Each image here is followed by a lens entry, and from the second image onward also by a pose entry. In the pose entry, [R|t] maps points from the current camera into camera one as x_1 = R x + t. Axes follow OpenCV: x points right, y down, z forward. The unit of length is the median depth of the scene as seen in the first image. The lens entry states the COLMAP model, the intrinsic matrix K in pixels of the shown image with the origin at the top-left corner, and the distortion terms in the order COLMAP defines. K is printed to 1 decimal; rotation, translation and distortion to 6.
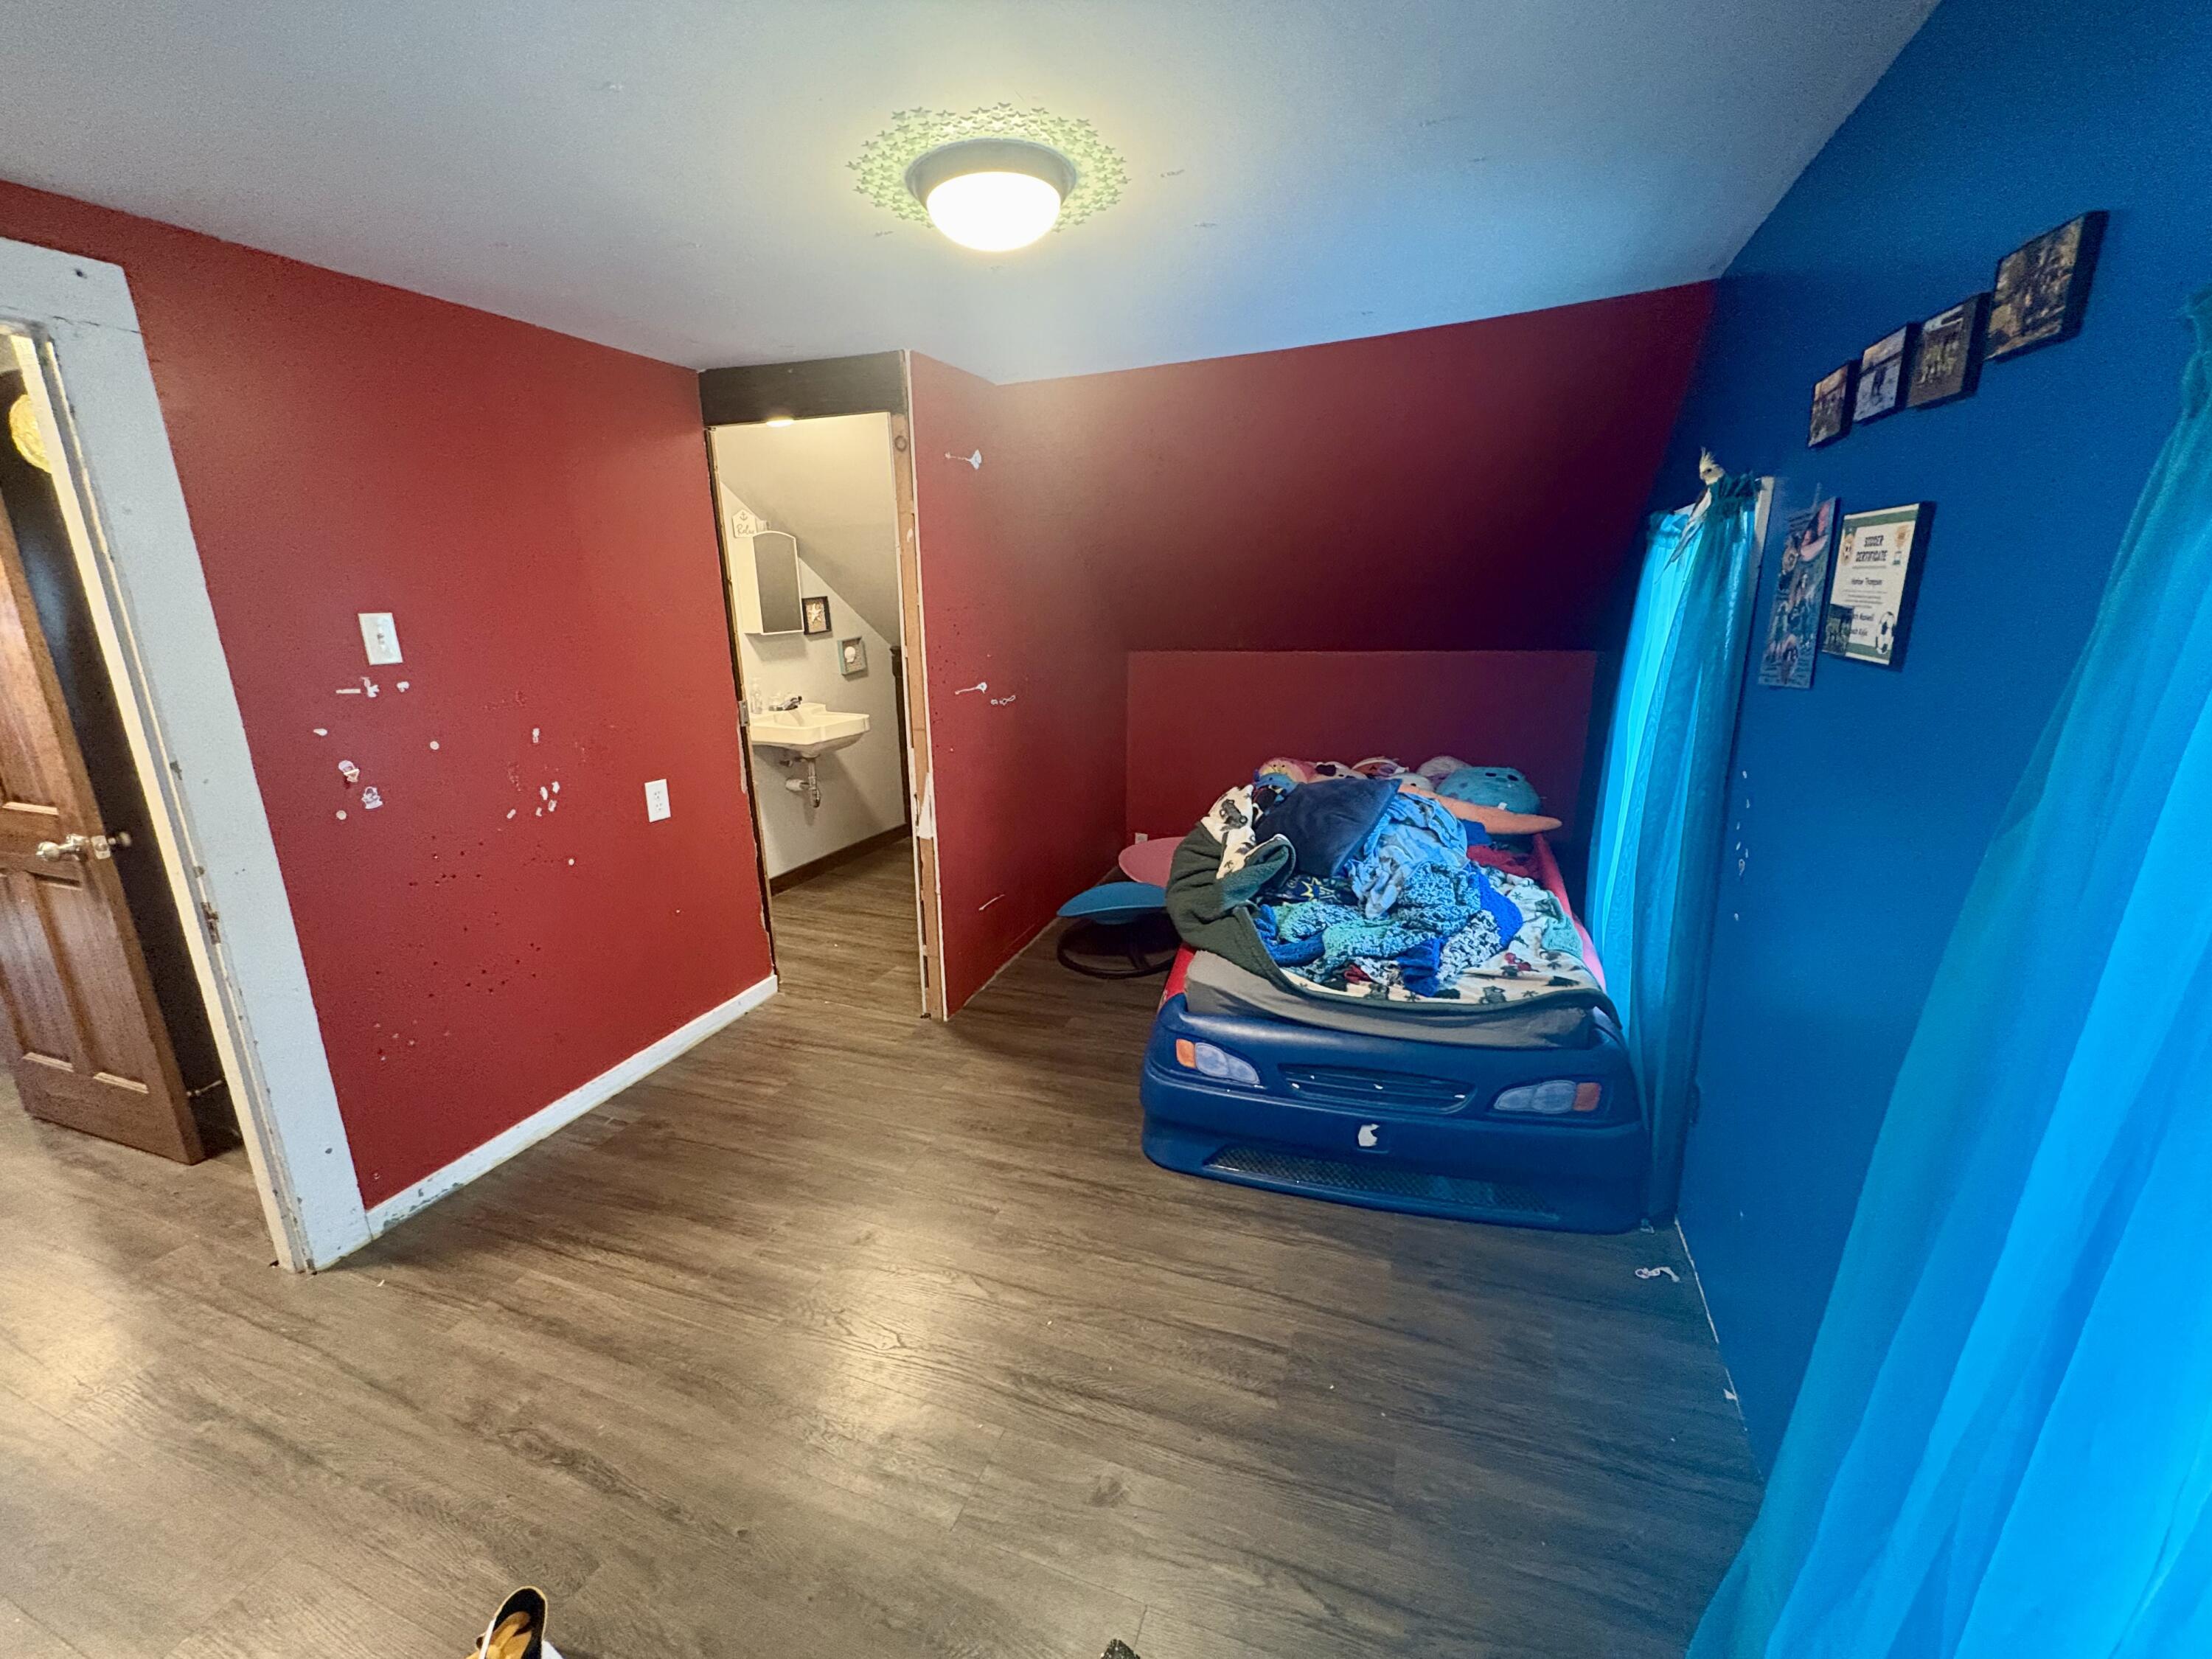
lens RADIAL K [[881.0, 0, 1102.7], [0, 881.0, 834.8], [0, 0, 1]] dist [0.000679, 0.000253]
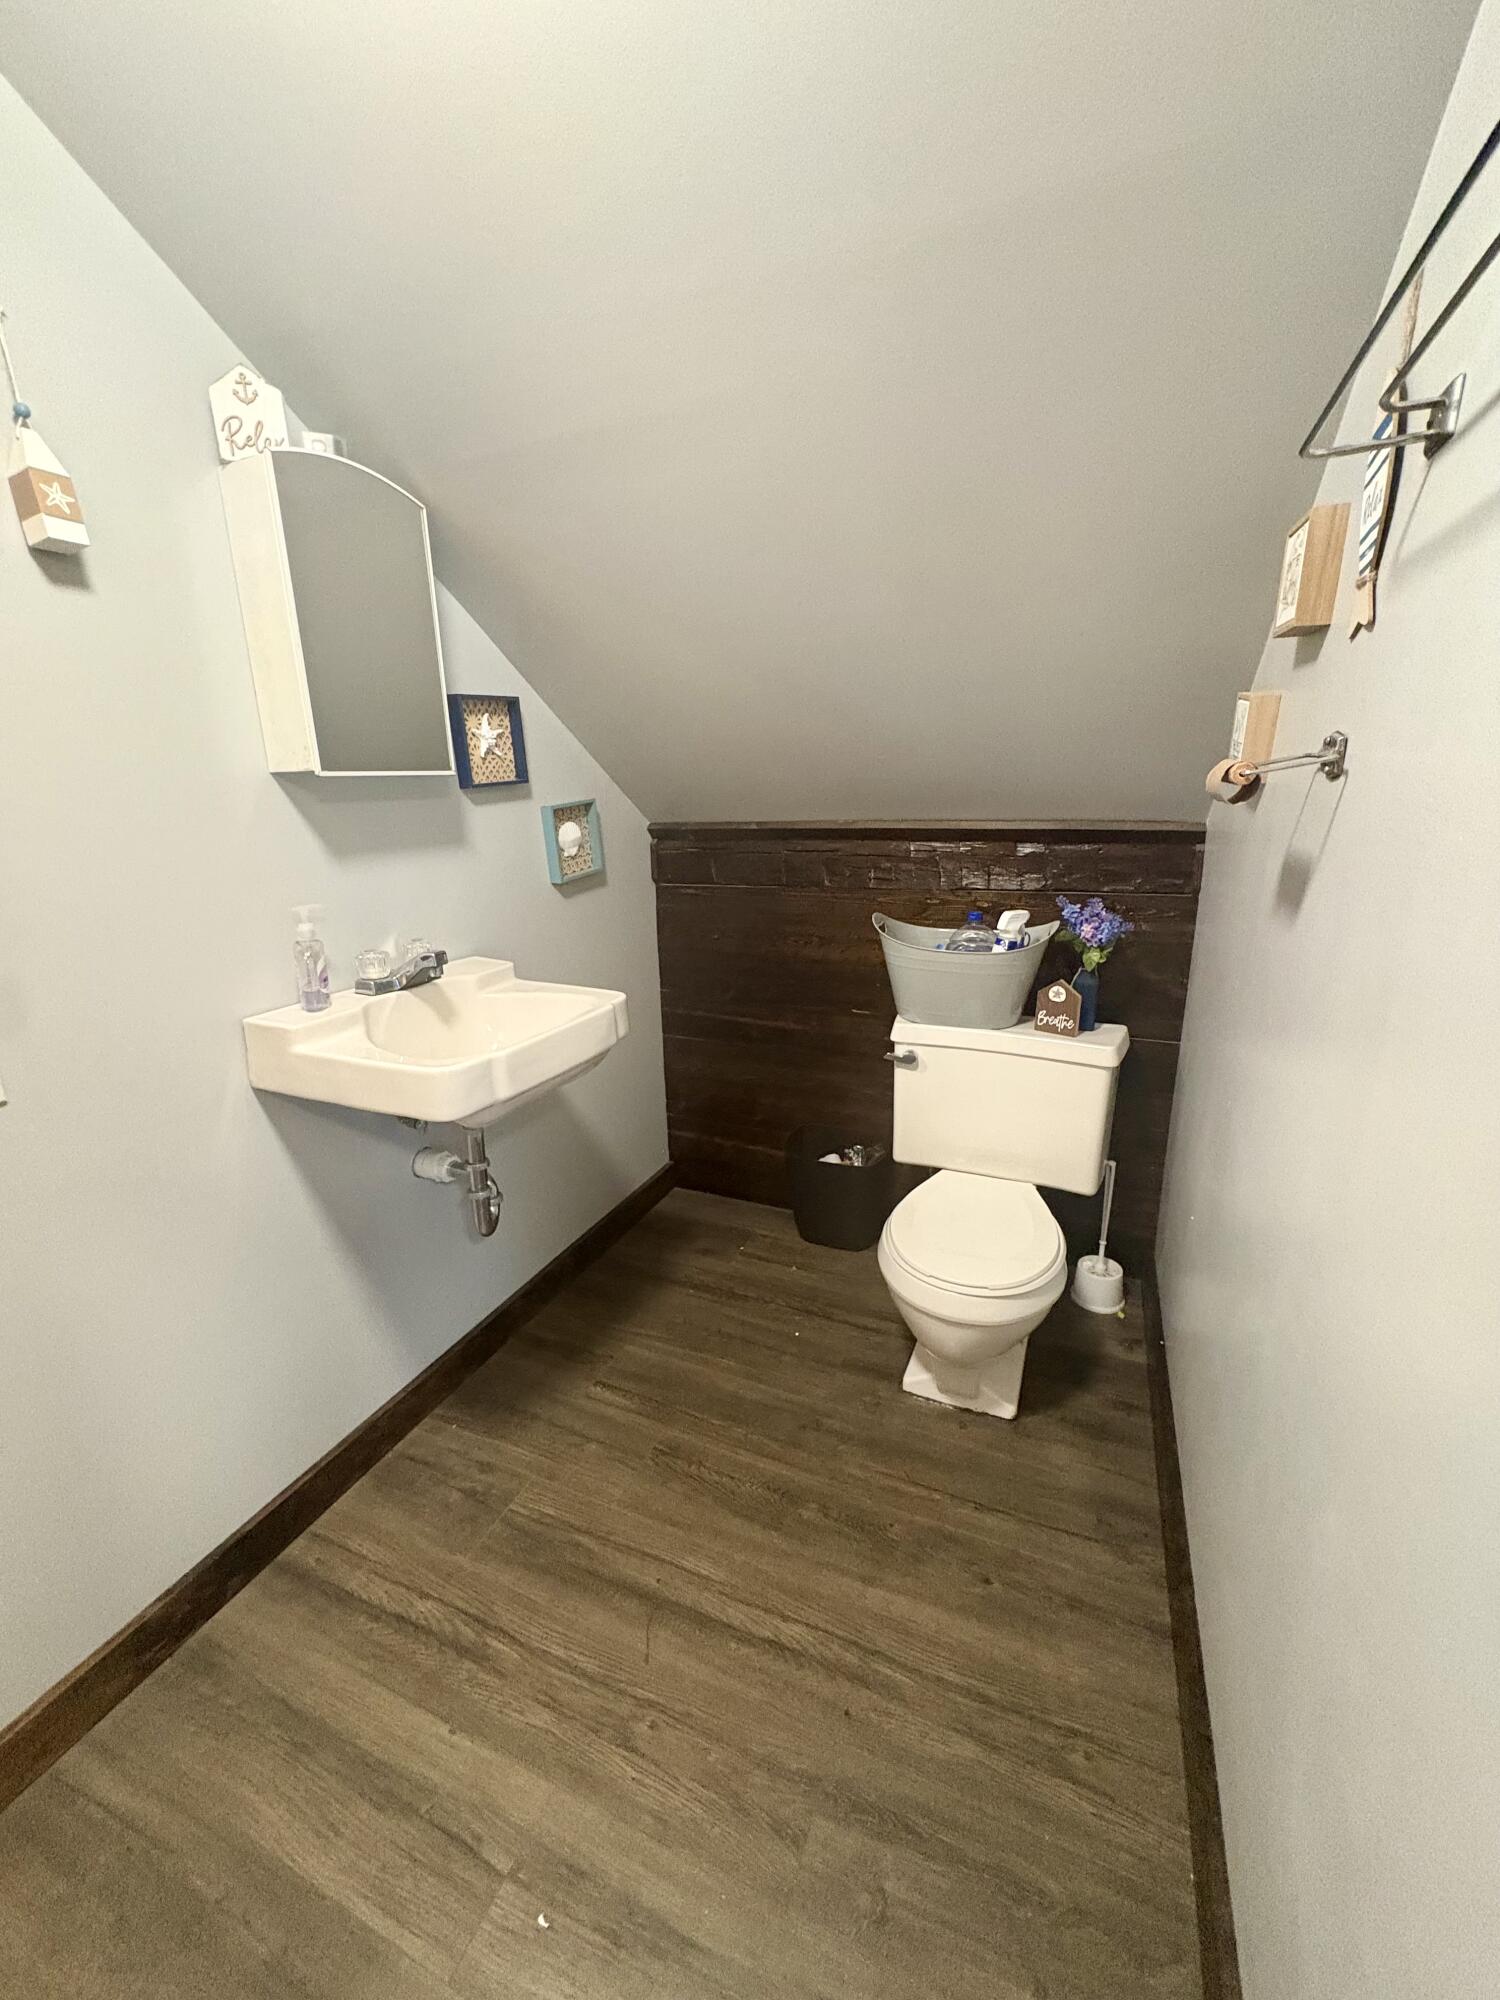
lens RADIAL K [[796.6, 0, 755.3], [0, 796.6, 998.1], [0, 0, 1]] dist [0.000679, 0.000253]
pose [[0.999692, -0.006151, -0.024039, -0.219304], [0.005816, 0.999886, -0.013965, -0.140921], [0.024122, 0.013821, 0.999613, 0.716984]]
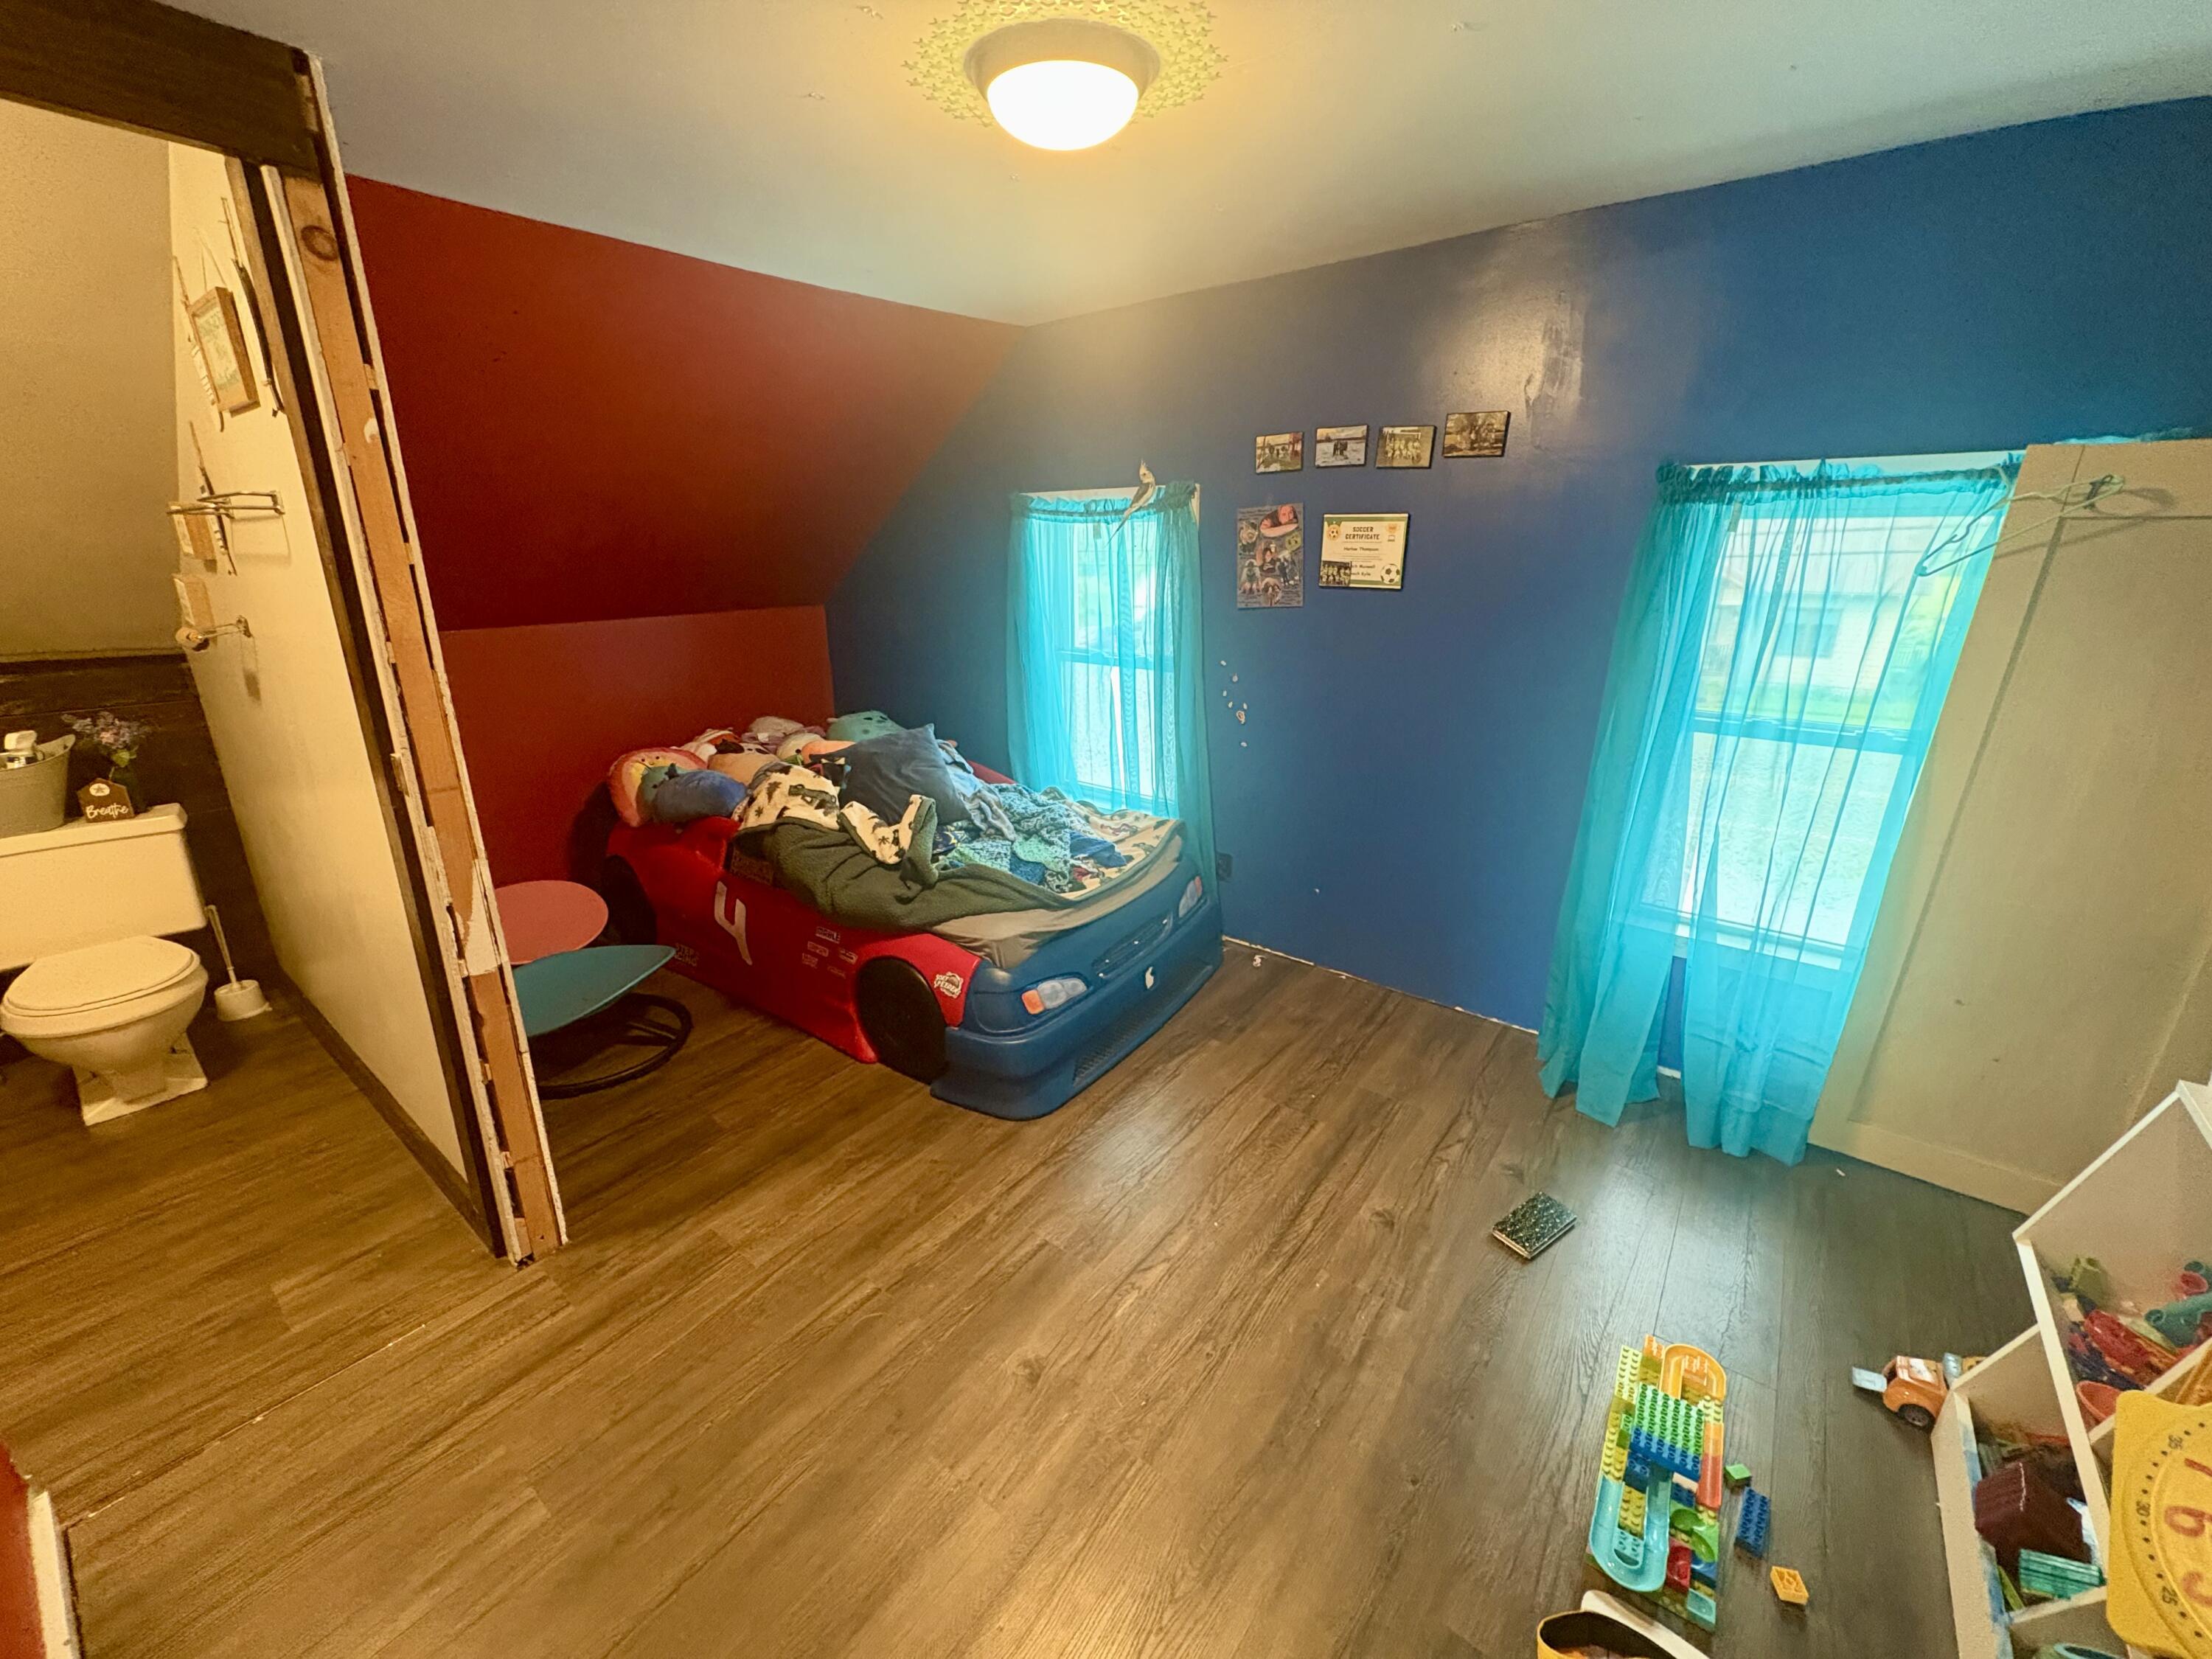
lens RADIAL K [[881.0, 0, 1107.6], [0, 881.0, 833.4], [0, 0, 1]] dist [0.000679, 0.000253]
pose [[0.285671, -0.281011, 0.916201, -0.435171], [0.246964, 0.945338, 0.212945, -0.077206], [-0.925960, 0.165436, 0.339455, 0.303345]]
